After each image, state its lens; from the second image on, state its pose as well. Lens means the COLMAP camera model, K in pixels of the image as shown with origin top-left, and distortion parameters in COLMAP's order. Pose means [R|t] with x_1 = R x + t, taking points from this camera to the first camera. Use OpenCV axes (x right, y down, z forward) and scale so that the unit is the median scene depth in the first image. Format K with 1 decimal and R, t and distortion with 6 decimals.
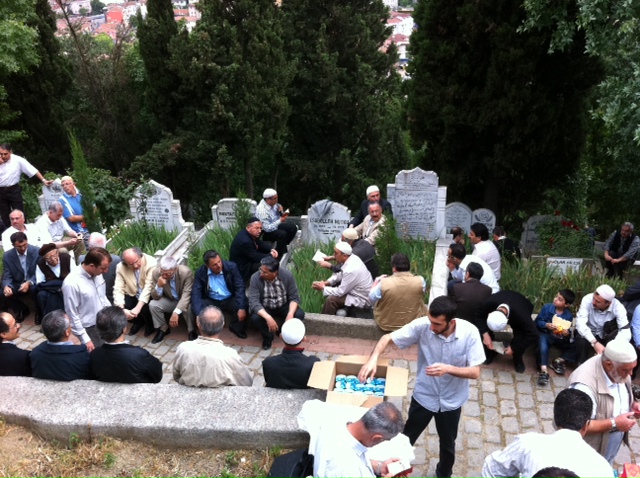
lens RADIAL K [[619.4, 0, 330.2], [0, 619.4, 226.3], [0, 0, 1]] dist [0.131813, -0.379826]
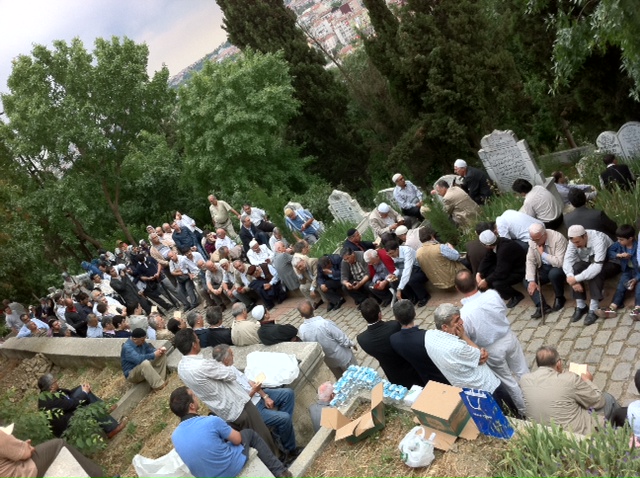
lens RADIAL K [[597.5, 0, 320.0], [0, 597.5, 239.0], [0, 0, 1]] dist [0.084771, -0.263469]
pose [[0.763425, -0.184812, -0.618892, 0.480424], [0.255470, 0.966453, 0.026530, -0.012114], [0.593227, -0.178362, 0.785028, -0.070569]]
